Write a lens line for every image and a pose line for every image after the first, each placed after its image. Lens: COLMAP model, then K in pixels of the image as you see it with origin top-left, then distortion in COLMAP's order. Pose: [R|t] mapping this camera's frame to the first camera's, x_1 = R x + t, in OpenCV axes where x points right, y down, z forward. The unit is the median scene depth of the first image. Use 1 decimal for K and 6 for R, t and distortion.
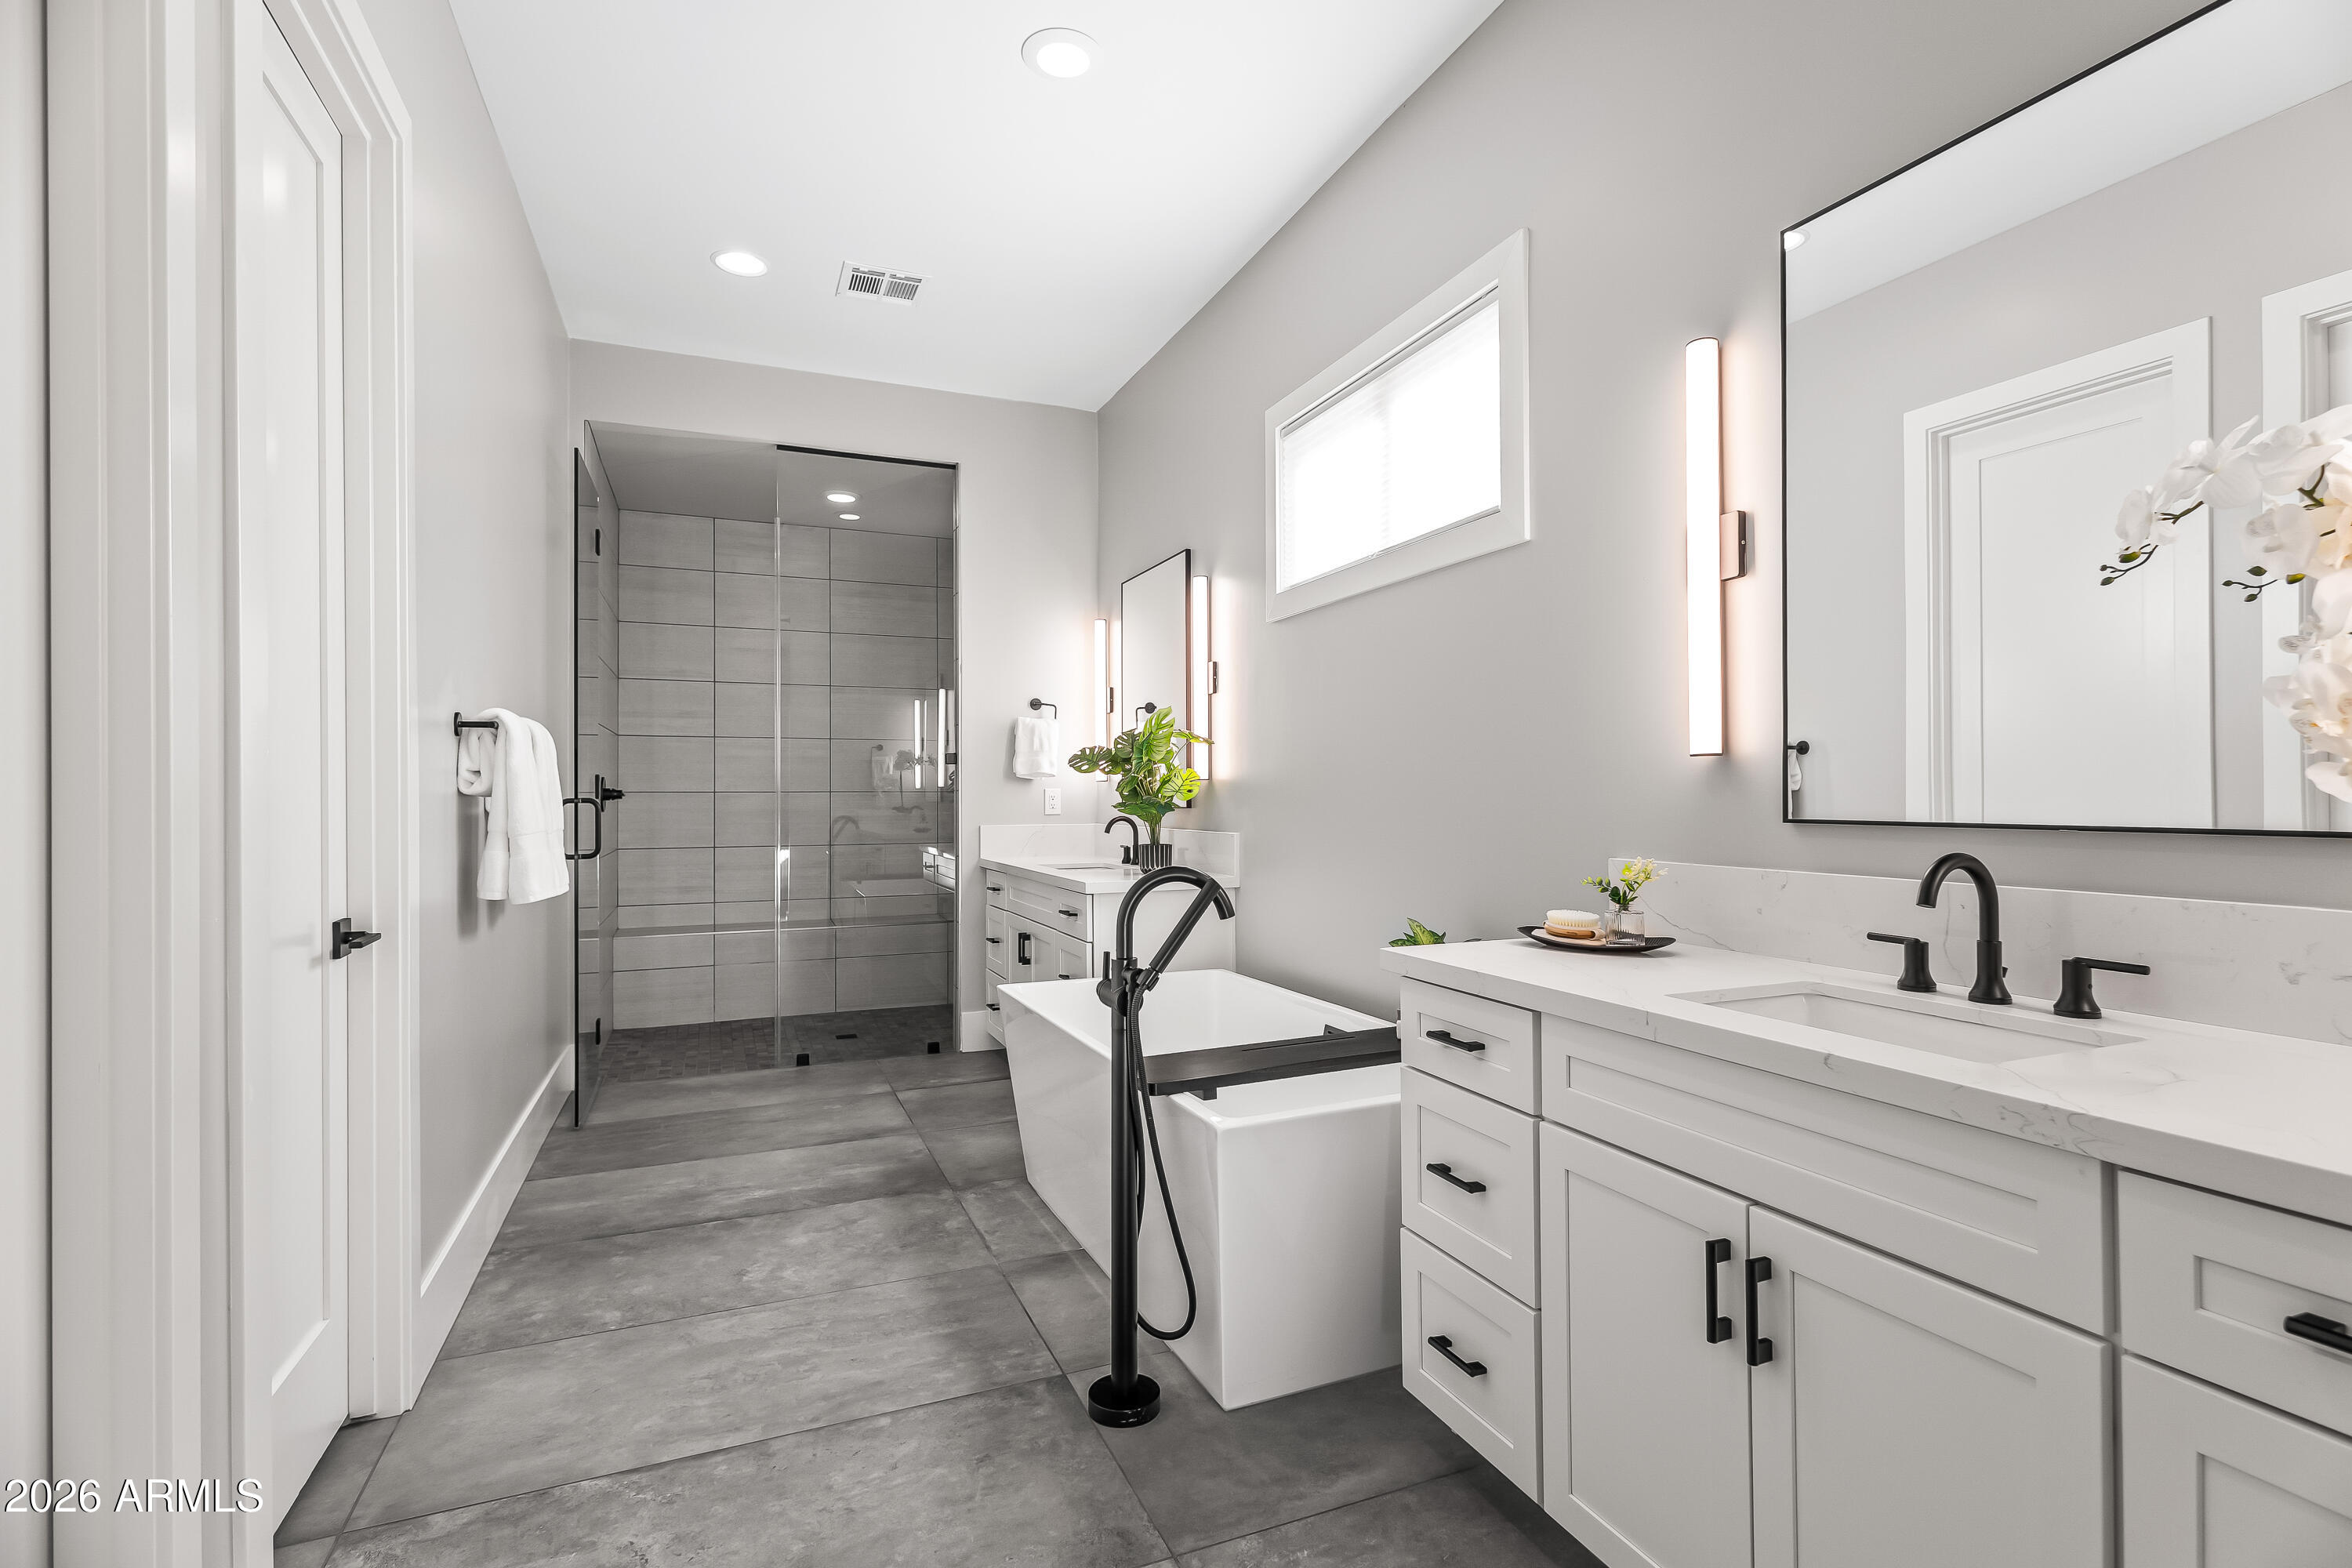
lens RADIAL K [[1110.1, 0, 1189.7], [0, 1110.1, 788.0], [0, 0, 1]] dist [0.008240, 0.000196]
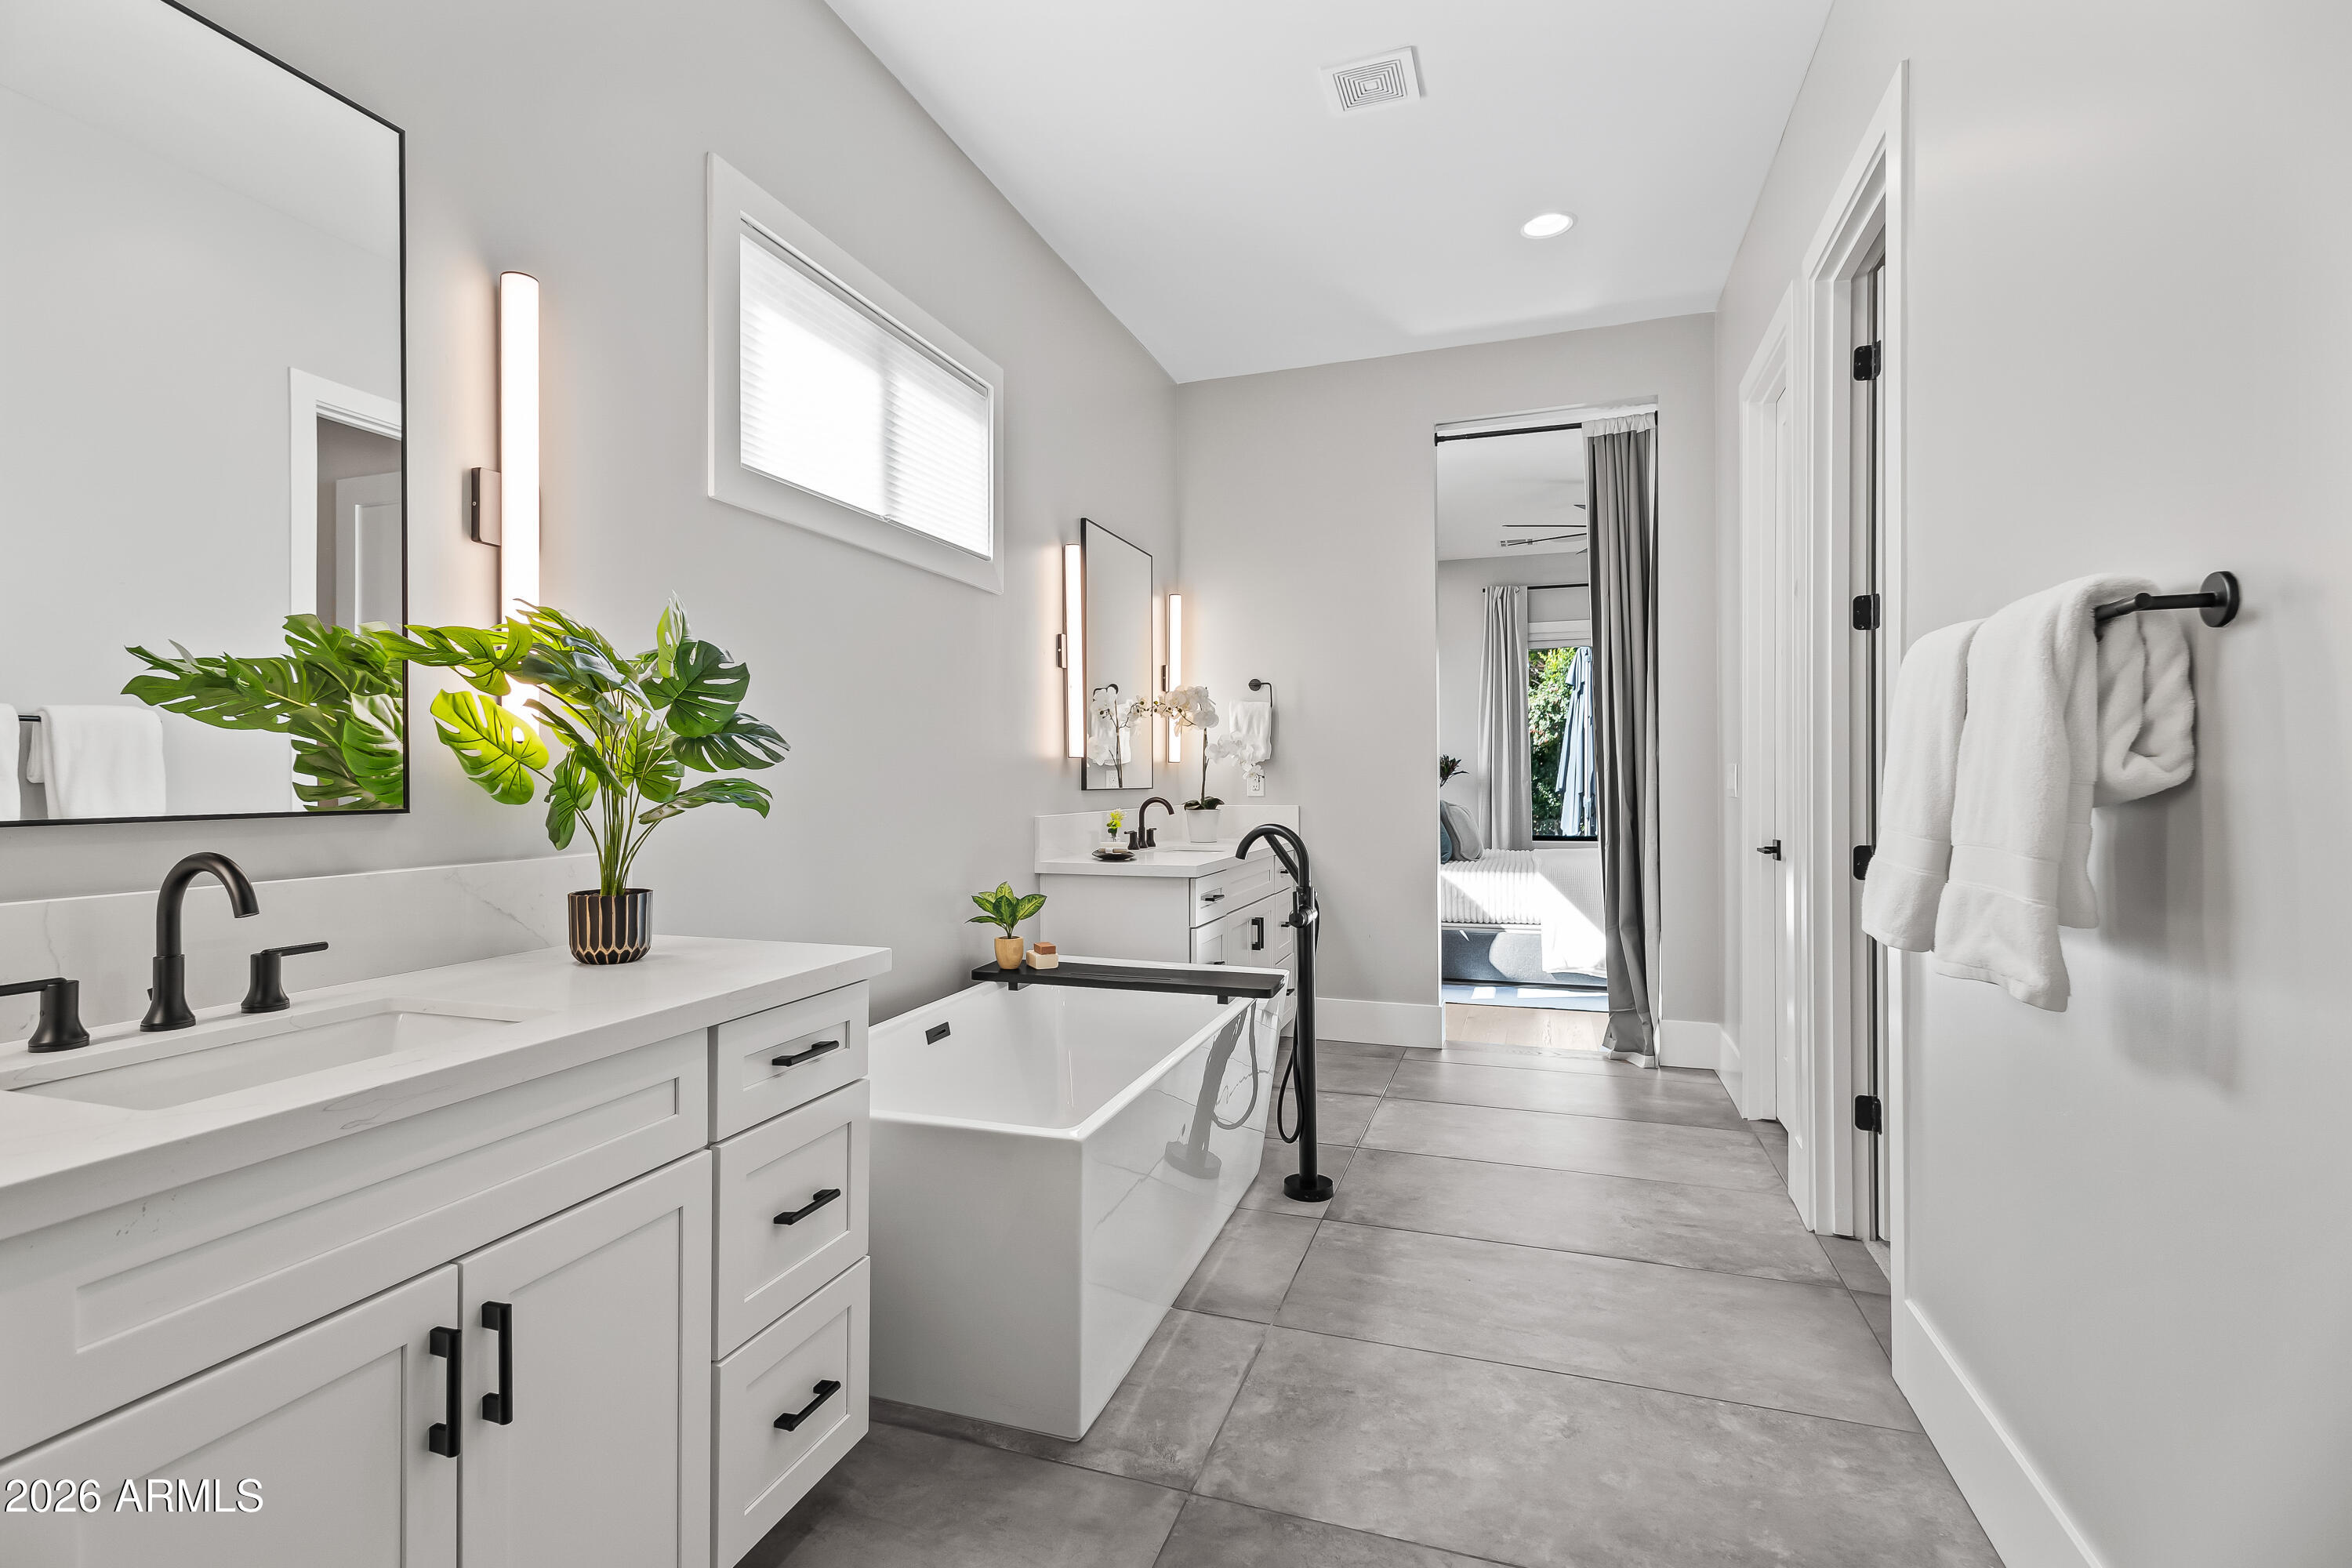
lens RADIAL K [[1110.1, 0, 1174.7], [0, 1110.1, 774.6], [0, 0, 1]] dist [0.008240, 0.000196]
pose [[-0.751810, 0.016159, 0.659182, -0.650926], [0.010109, 0.999865, -0.012981, 0.018687], [-0.659303, -0.003096, -0.751871, 1.608385]]
